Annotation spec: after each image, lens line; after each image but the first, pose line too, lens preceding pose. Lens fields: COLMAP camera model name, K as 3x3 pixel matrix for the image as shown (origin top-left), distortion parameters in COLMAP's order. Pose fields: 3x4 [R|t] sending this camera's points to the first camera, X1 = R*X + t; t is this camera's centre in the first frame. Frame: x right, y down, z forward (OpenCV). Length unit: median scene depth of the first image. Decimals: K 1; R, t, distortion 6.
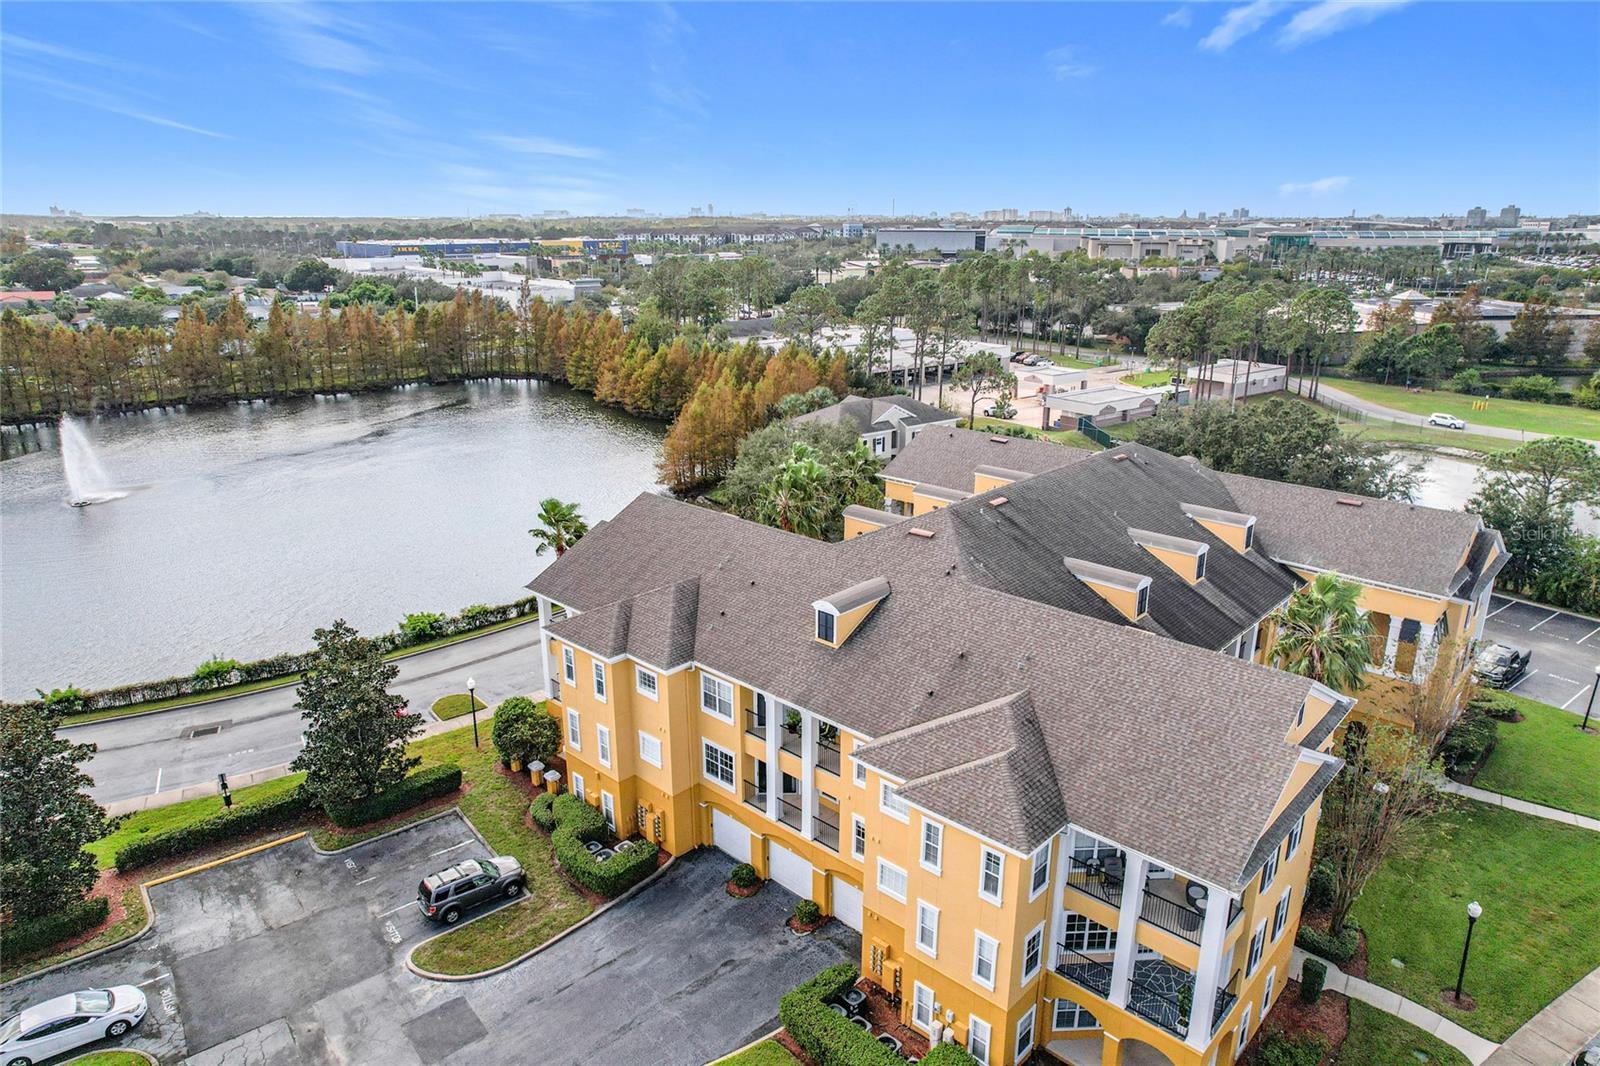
lens RADIAL K [[1029.8, 0, 800.0], [0, 1029.8, 533.0], [0, 0, 1]] dist [-0.034540, -0.000813]
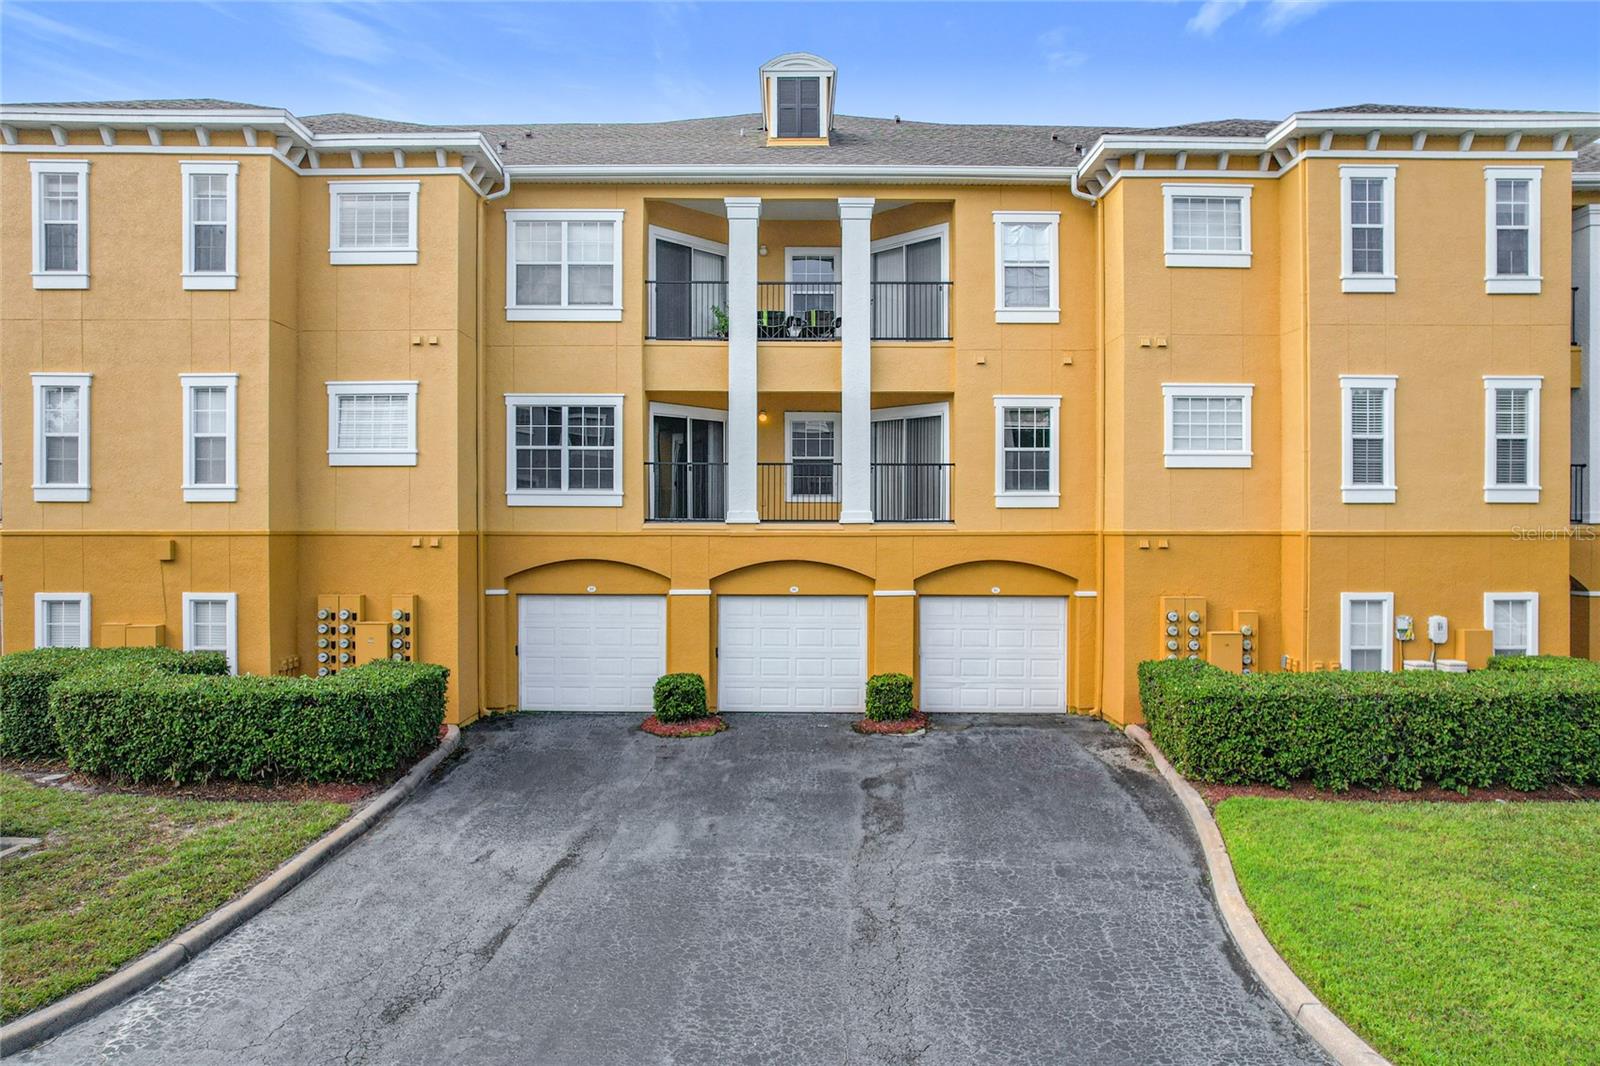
lens RADIAL K [[1029.8, 0, 800.0], [0, 1029.8, 533.0], [0, 0, 1]] dist [-0.034540, -0.000813]
pose [[0.740406, 0.001684, 0.672158, -0.286717], [0.204765, 0.951900, -0.227942, 0.374348], [-0.640211, 0.306404, 0.704447, 0.673490]]
